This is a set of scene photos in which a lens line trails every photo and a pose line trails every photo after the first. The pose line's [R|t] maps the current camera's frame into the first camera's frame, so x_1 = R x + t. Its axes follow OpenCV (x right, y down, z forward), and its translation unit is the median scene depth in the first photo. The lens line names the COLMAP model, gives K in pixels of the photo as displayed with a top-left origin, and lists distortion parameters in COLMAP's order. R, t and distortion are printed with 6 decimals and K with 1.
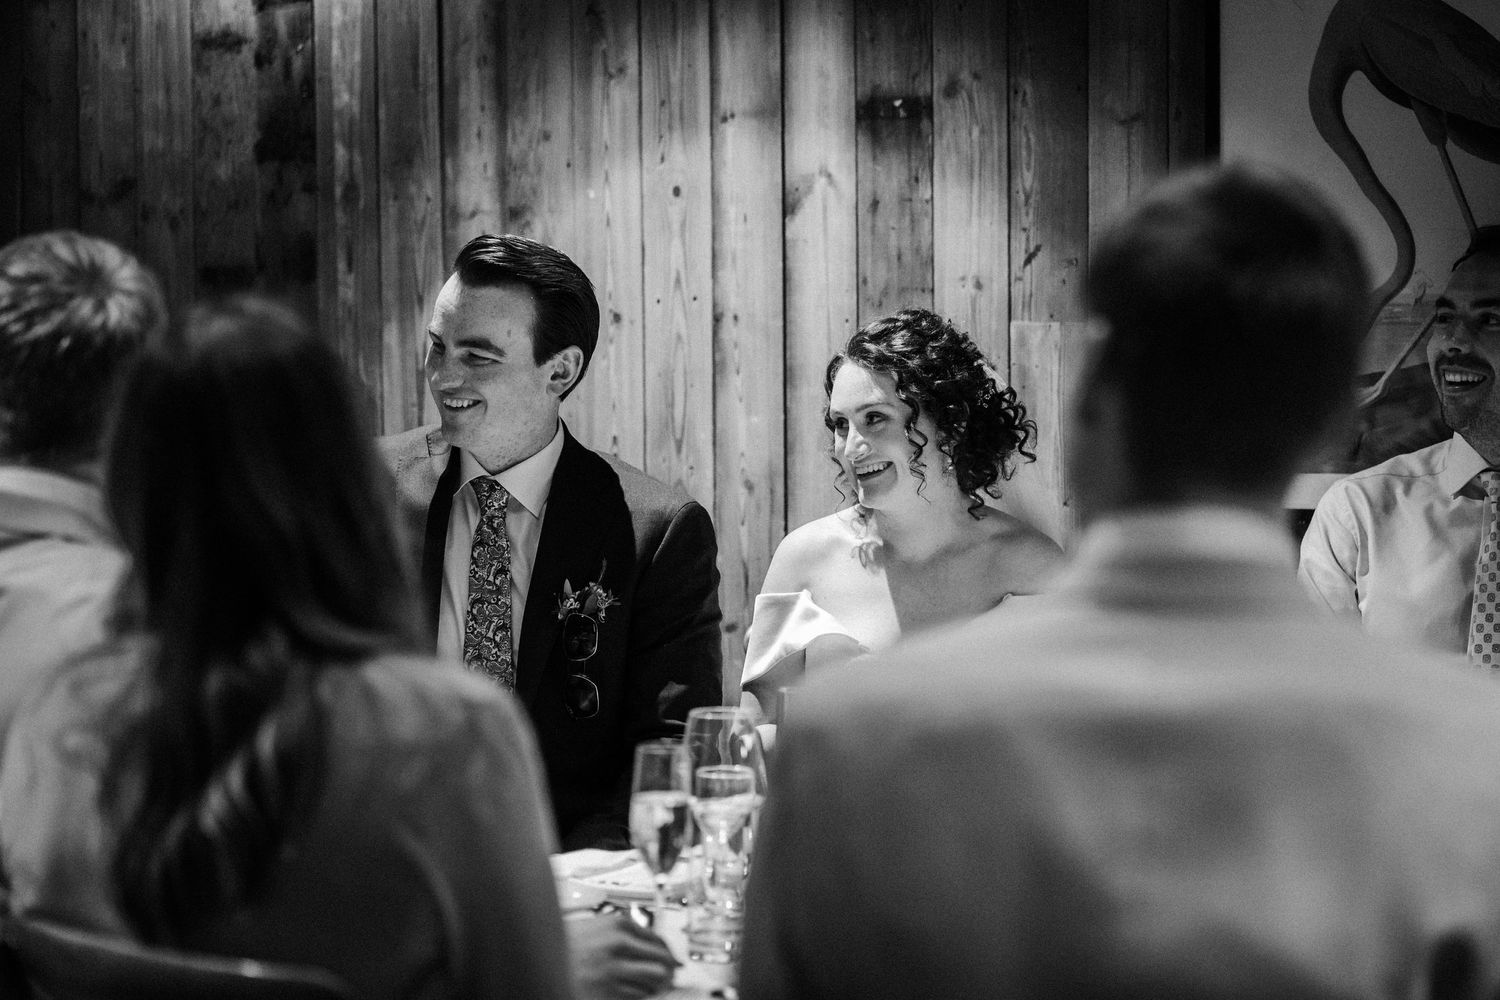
lens RADIAL K [[3565.6, 0, 752.2], [0, 3565.6, 507.1], [0, 0, 1]] dist [0.000060, 0.000000]
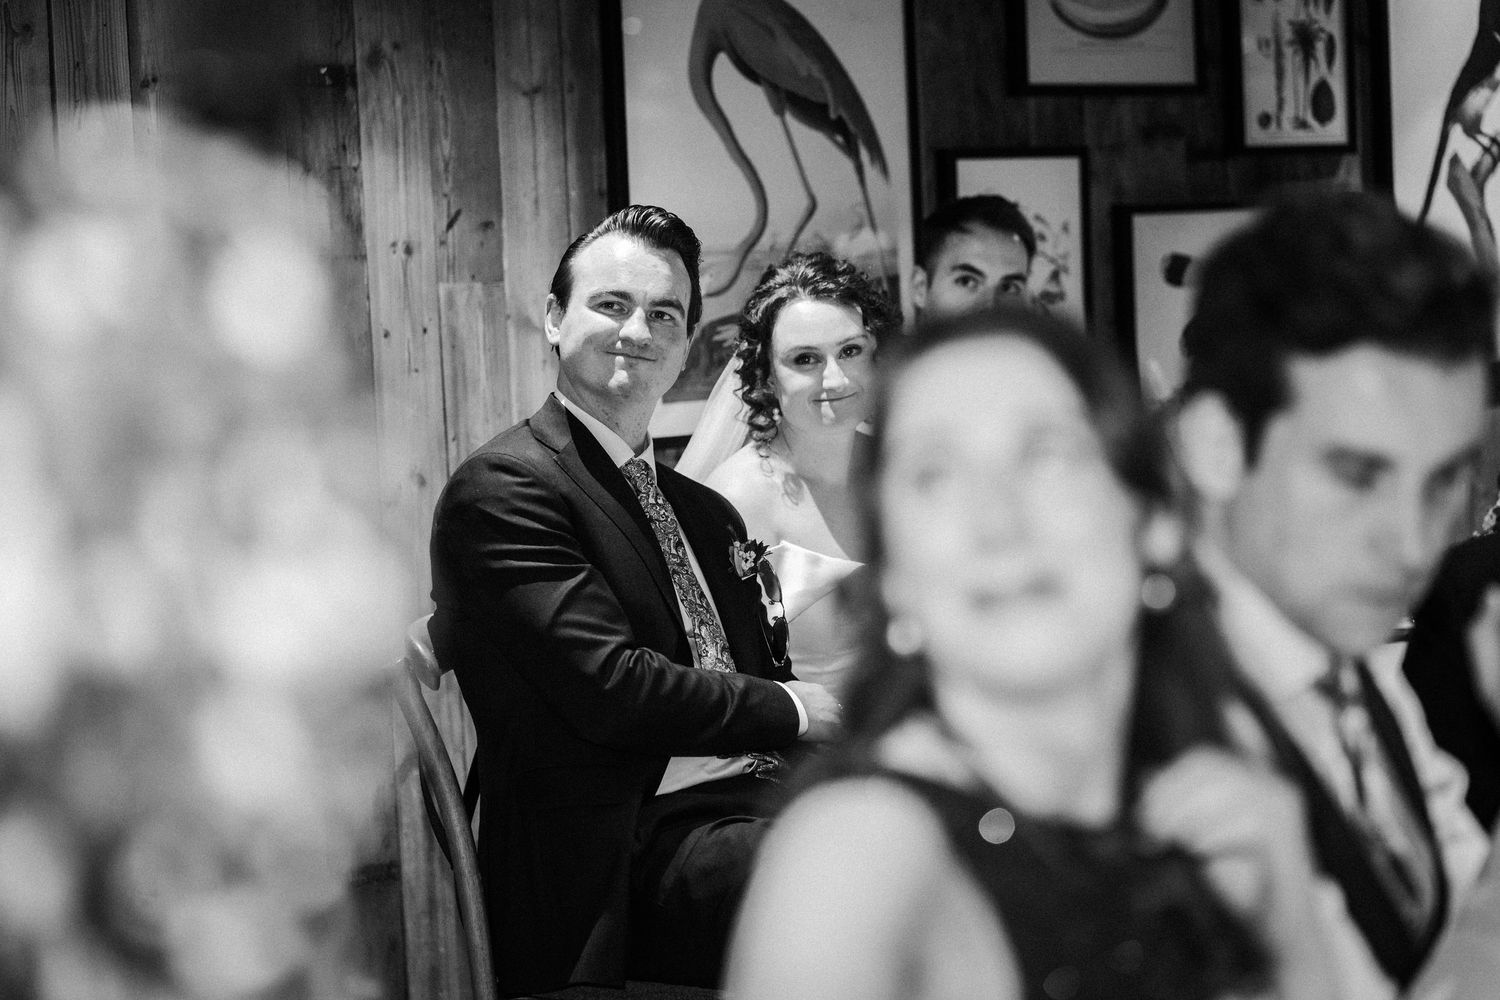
lens RADIAL K [[3565.6, 0, 788.0], [0, 3565.6, 535.7], [0, 0, 1]] dist [0.000060, 0.000000]
pose [[0.343933, -0.092250, 0.934452, -0.862895], [0.103420, 0.992830, 0.059948, -0.030940], [-0.933281, 0.076023, 0.351008, 0.543035]]
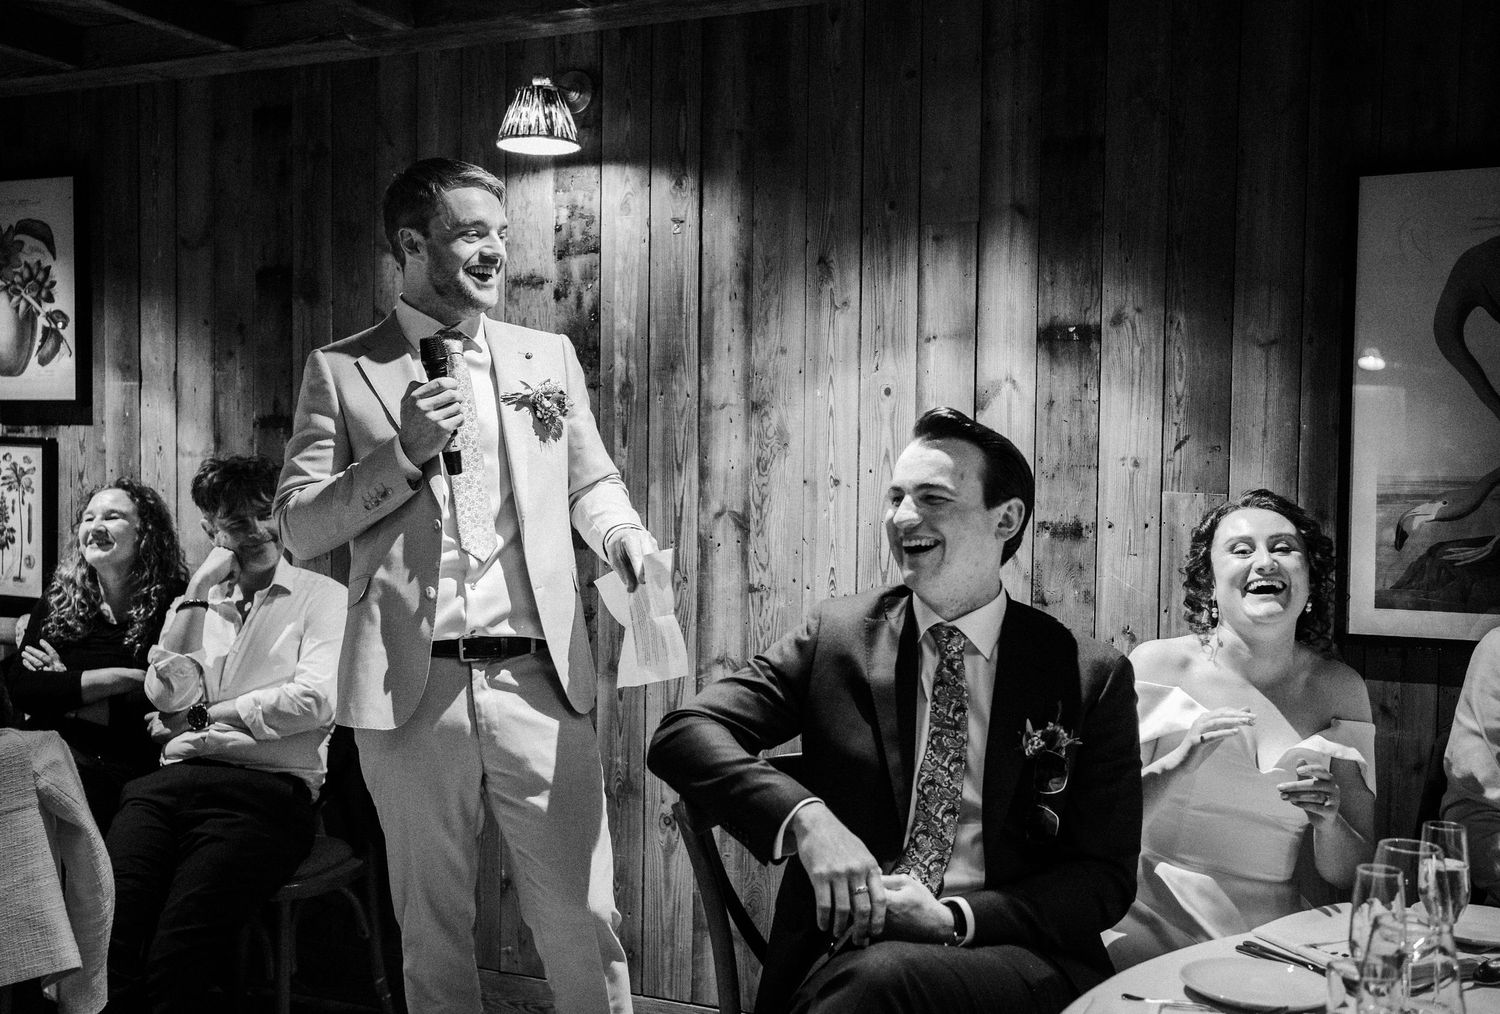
lens RADIAL K [[1589.4, 0, 704.7], [0, 1589.4, 510.2], [0, 0, 1]] dist [0.017149, 0.000000]
pose [[0.994024, 0.019854, 0.107343, -0.163553], [-0.015731, 0.999111, -0.039115, -0.018530], [-0.108024, 0.037193, 0.993452, 0.416877]]
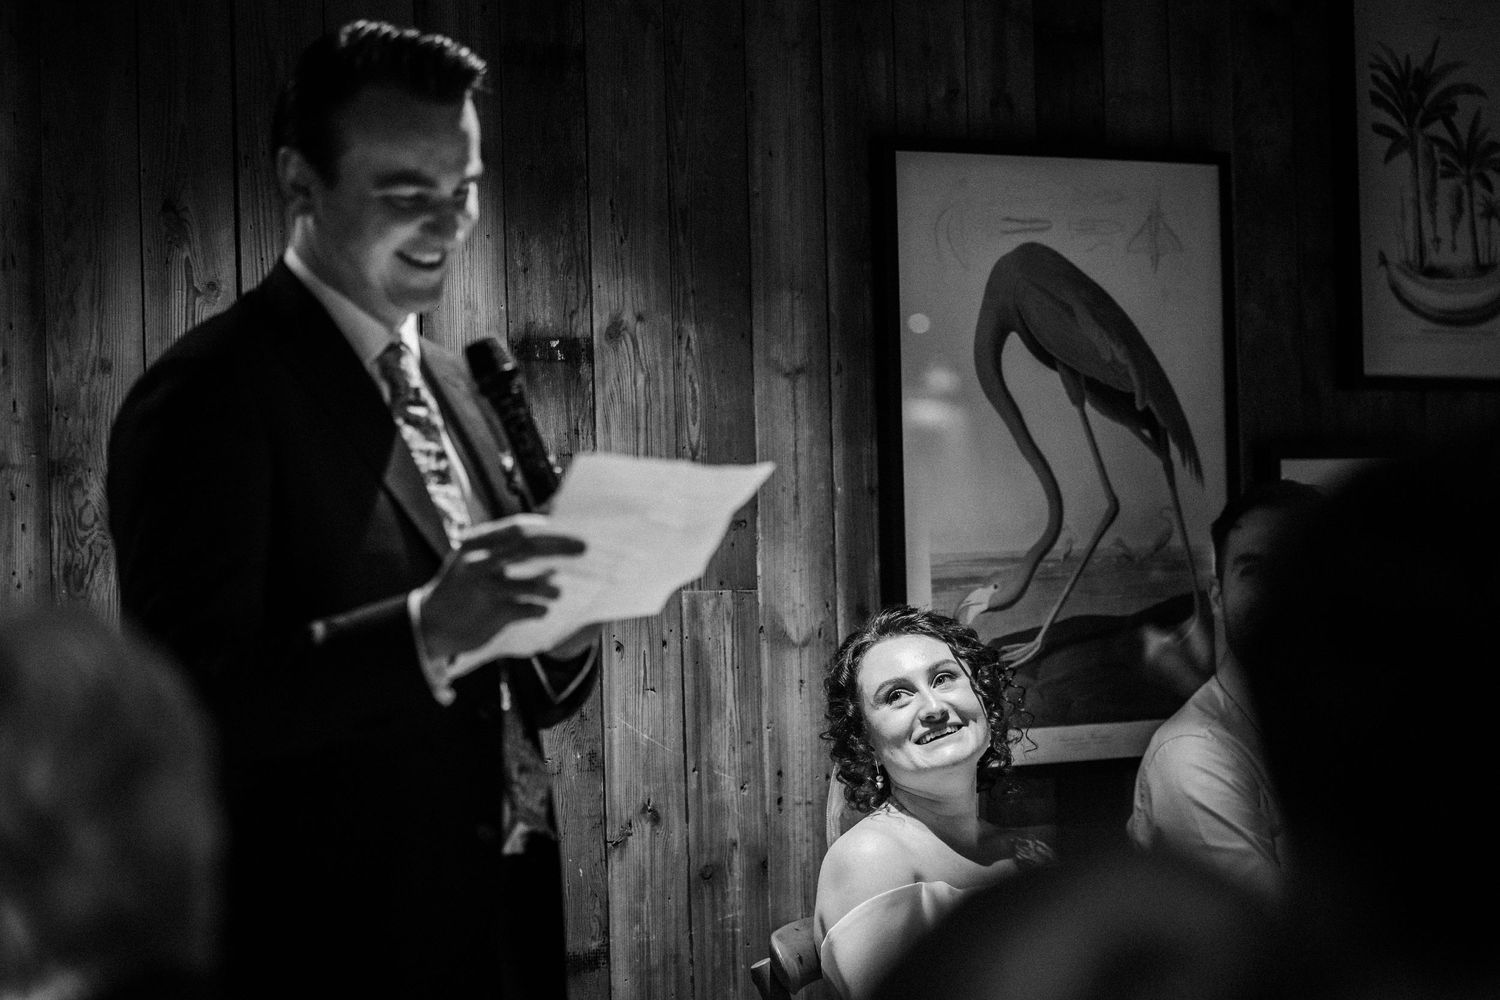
lens RADIAL K [[3565.6, 0, 786.9], [0, 3565.6, 517.4], [0, 0, 1]] dist [0.000060, 0.000000]
pose [[0.418175, 0.001856, 0.908365, -0.728687], [0.084108, 0.995623, -0.040754, -0.031361], [-0.904464, 0.093443, 0.416188, 0.595890]]
